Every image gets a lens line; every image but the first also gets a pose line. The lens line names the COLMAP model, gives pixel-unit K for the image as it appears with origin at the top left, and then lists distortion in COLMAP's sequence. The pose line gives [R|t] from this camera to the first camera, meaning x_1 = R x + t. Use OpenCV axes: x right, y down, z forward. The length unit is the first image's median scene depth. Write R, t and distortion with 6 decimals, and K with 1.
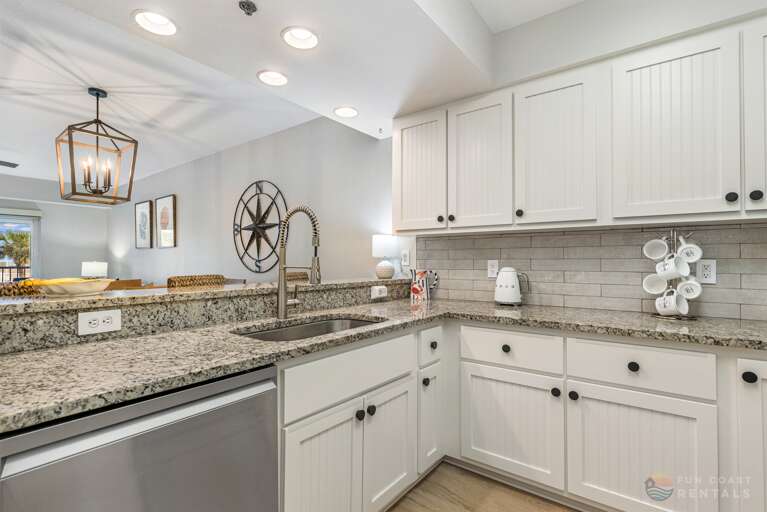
lens RADIAL K [[361.9, 0, 381.9], [0, 361.9, 257.5], [0, 0, 1]] dist [-0.004124, -0.000365]
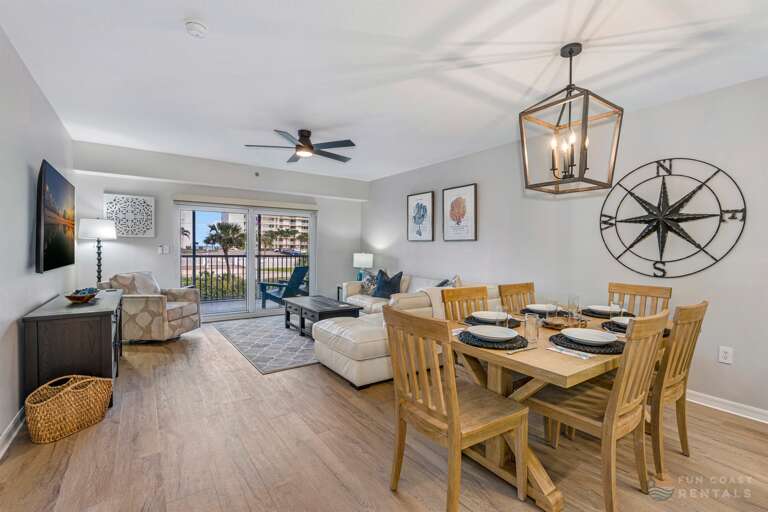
lens RADIAL K [[352.3, 0, 384.0], [0, 352.3, 256.0], [0, 0, 1]] dist [-0.002629, -0.000298]
pose [[0.950341, 0.024267, -0.310263, -1.217313], [-0.015581, 0.999415, 0.030444, -0.033354], [0.310821, -0.024098, 0.950163, 0.173939]]
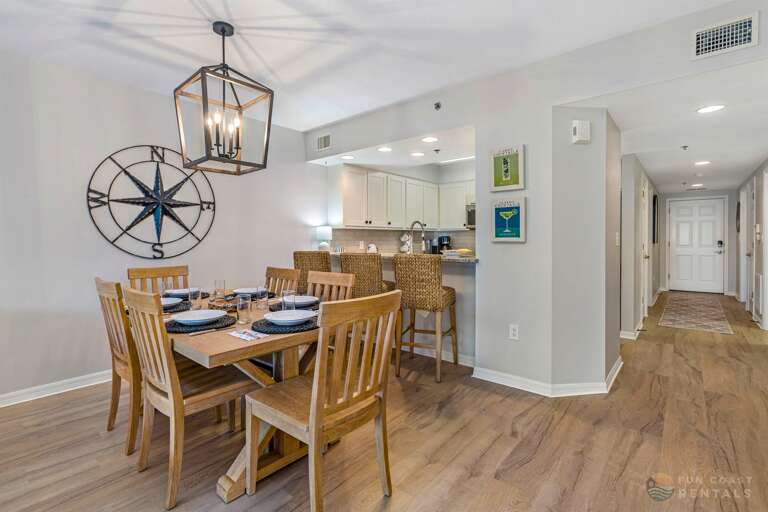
lens RADIAL K [[357.5, 0, 381.0], [0, 357.5, 244.9], [0, 0, 1]] dist [-0.001285, 0.000224]
pose [[0.064353, -0.019028, 0.997746, -2.019775], [-0.004914, 0.999800, 0.019384, -0.013777], [-0.997915, -0.006150, 0.064247, 0.806629]]
